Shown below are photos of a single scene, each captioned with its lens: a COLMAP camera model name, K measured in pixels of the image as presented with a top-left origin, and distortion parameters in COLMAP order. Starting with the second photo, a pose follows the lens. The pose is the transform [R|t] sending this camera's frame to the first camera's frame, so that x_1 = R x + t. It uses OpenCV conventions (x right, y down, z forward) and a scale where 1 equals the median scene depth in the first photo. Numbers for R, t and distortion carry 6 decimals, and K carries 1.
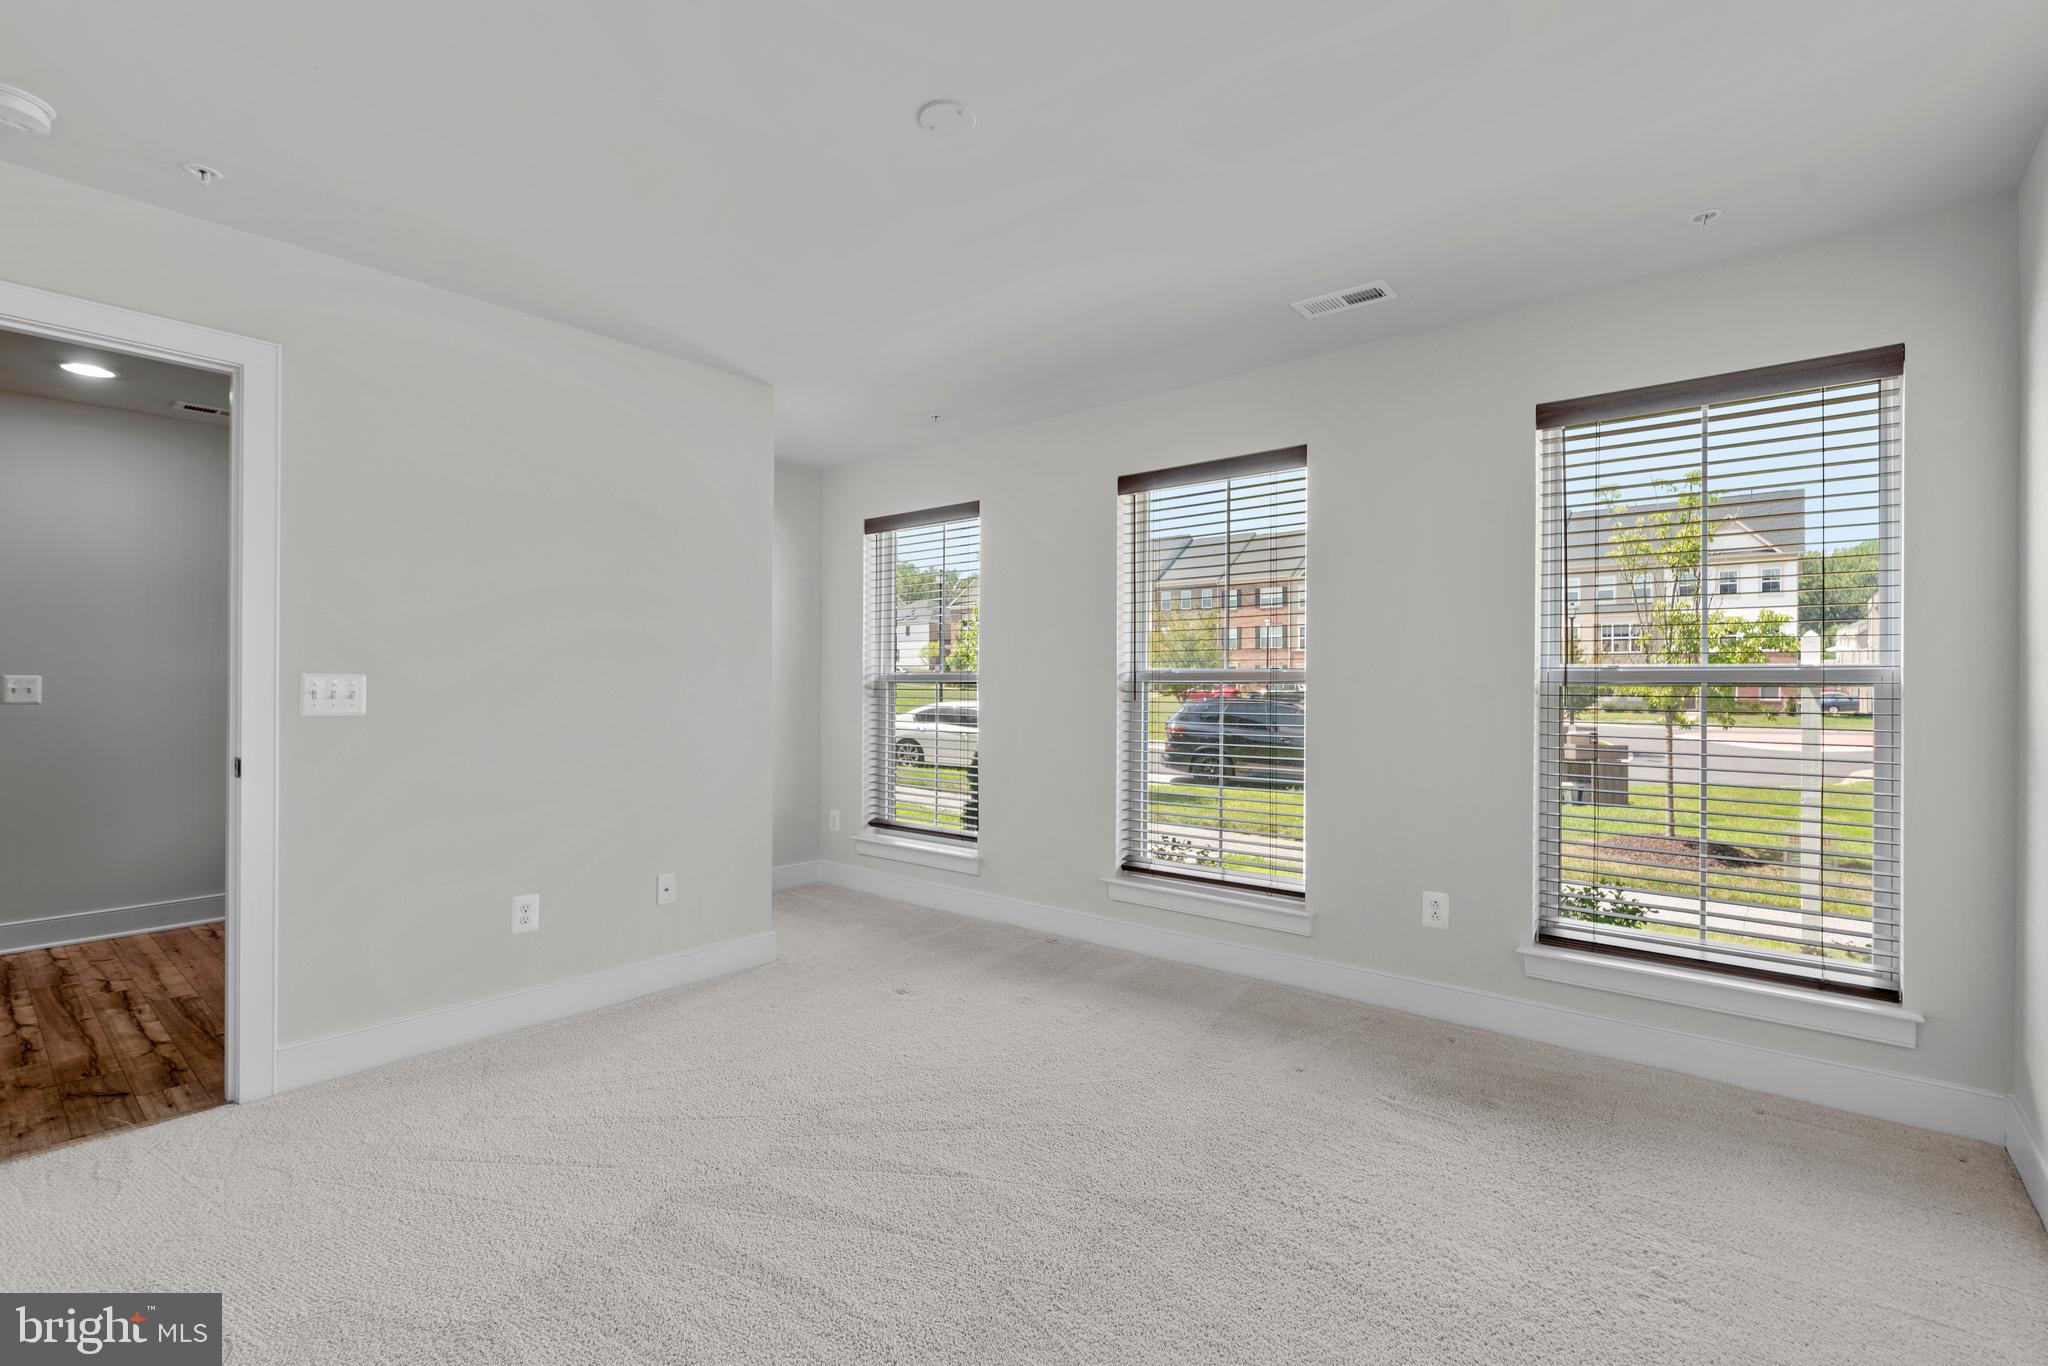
lens RADIAL K [[925.8, 0, 1024.0], [0, 925.8, 683.0], [0, 0, 1]] dist [-0.000721, 0.000003]
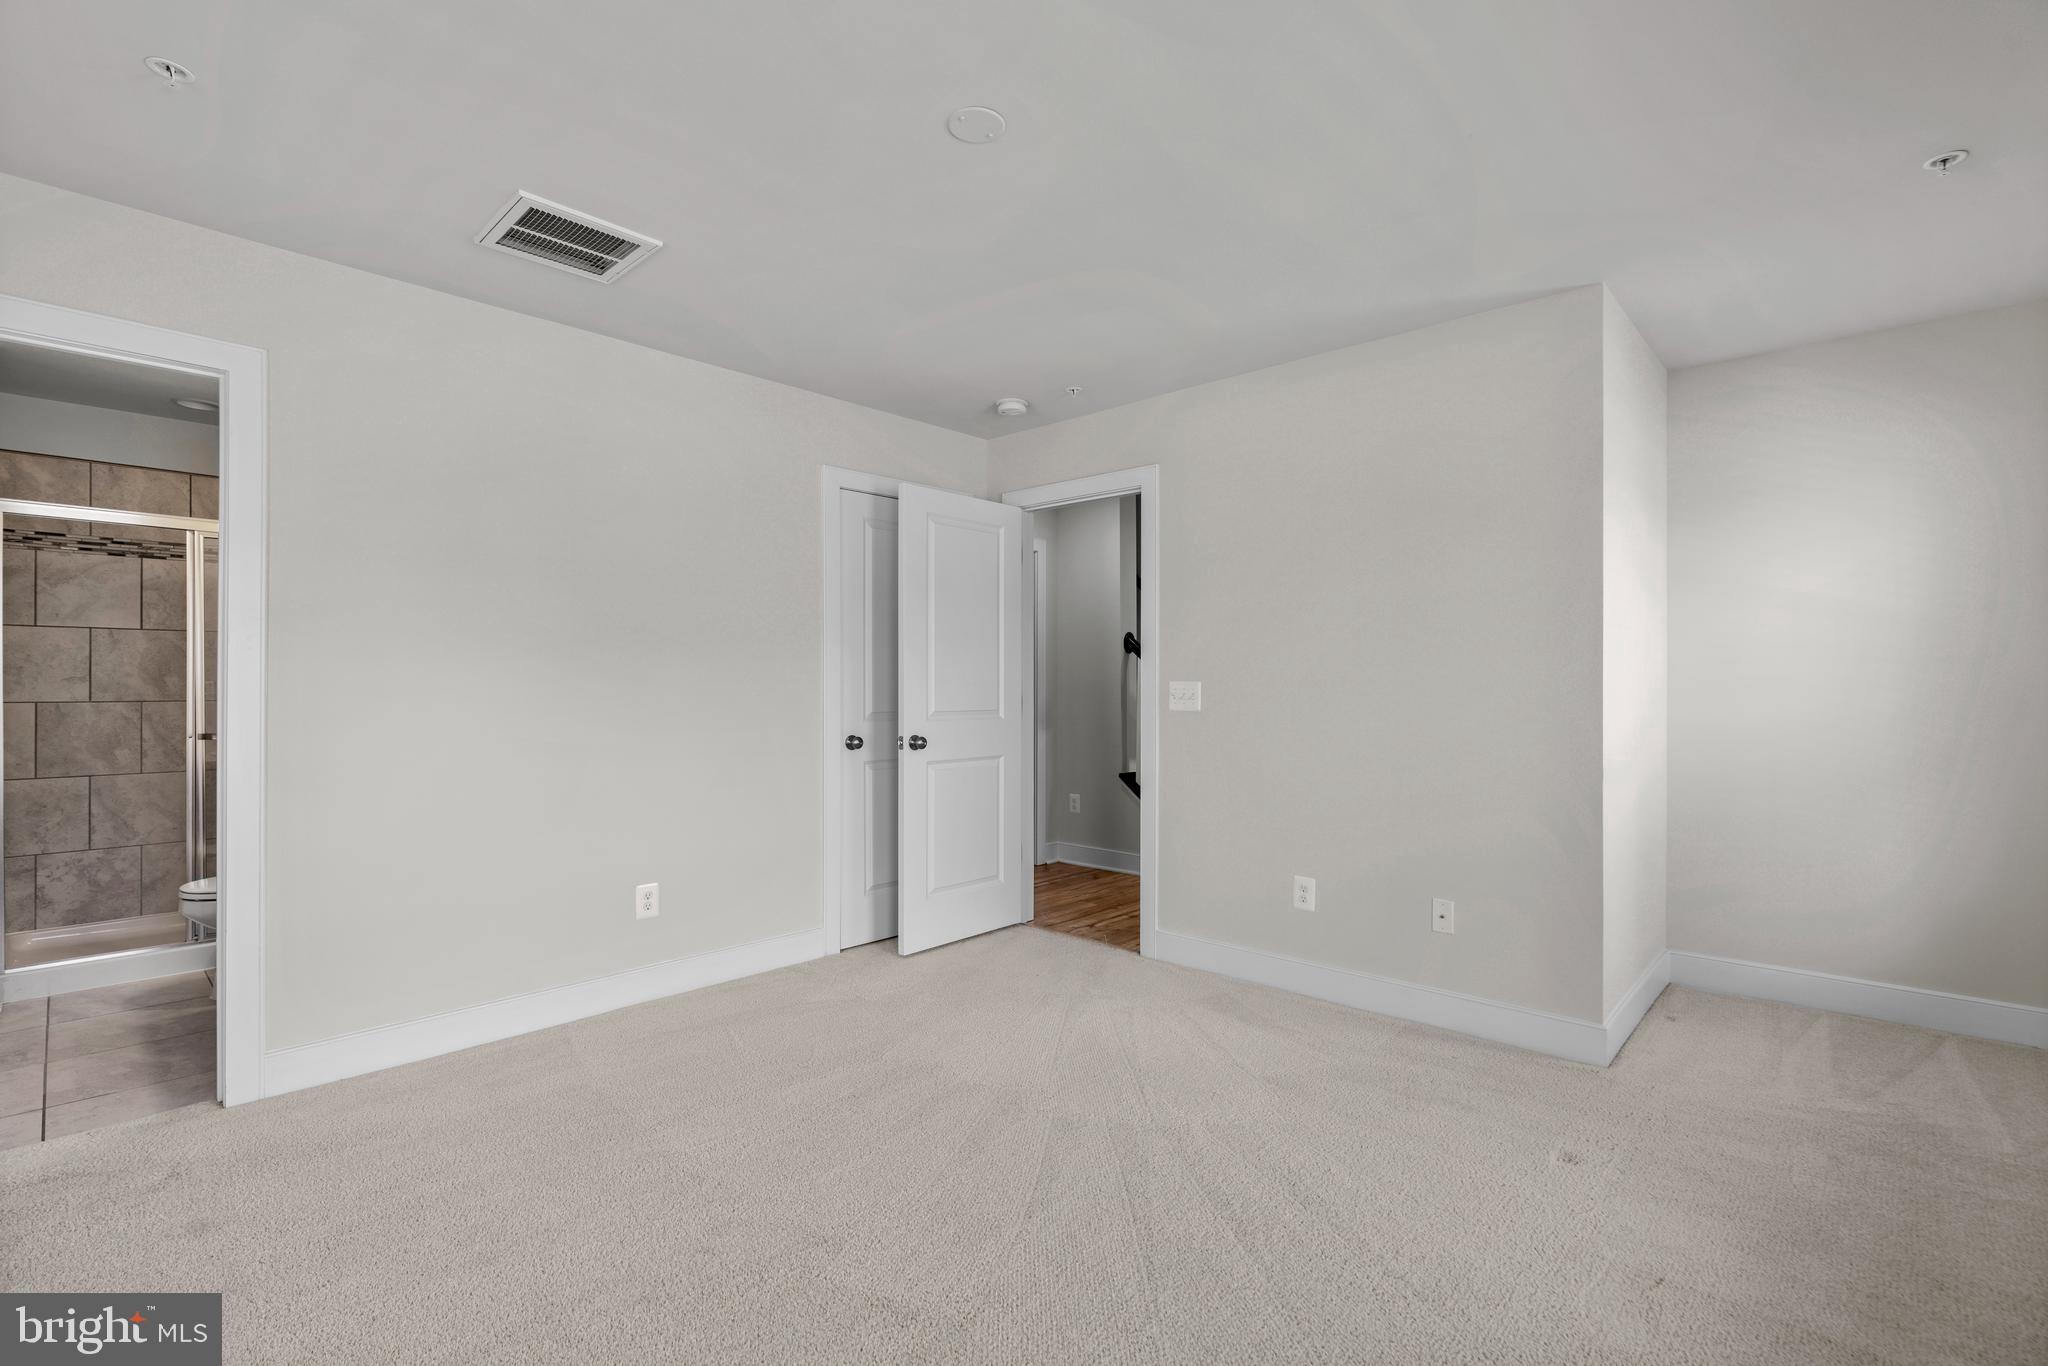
lens RADIAL K [[925.8, 0, 1024.0], [0, 925.8, 683.0], [0, 0, 1]] dist [-0.000721, 0.000003]
pose [[-0.049697, -0.011486, -0.998698, 0.235410], [-0.007811, 0.999908, -0.011111, 0.003526], [0.998734, 0.007249, -0.049782, 0.278513]]
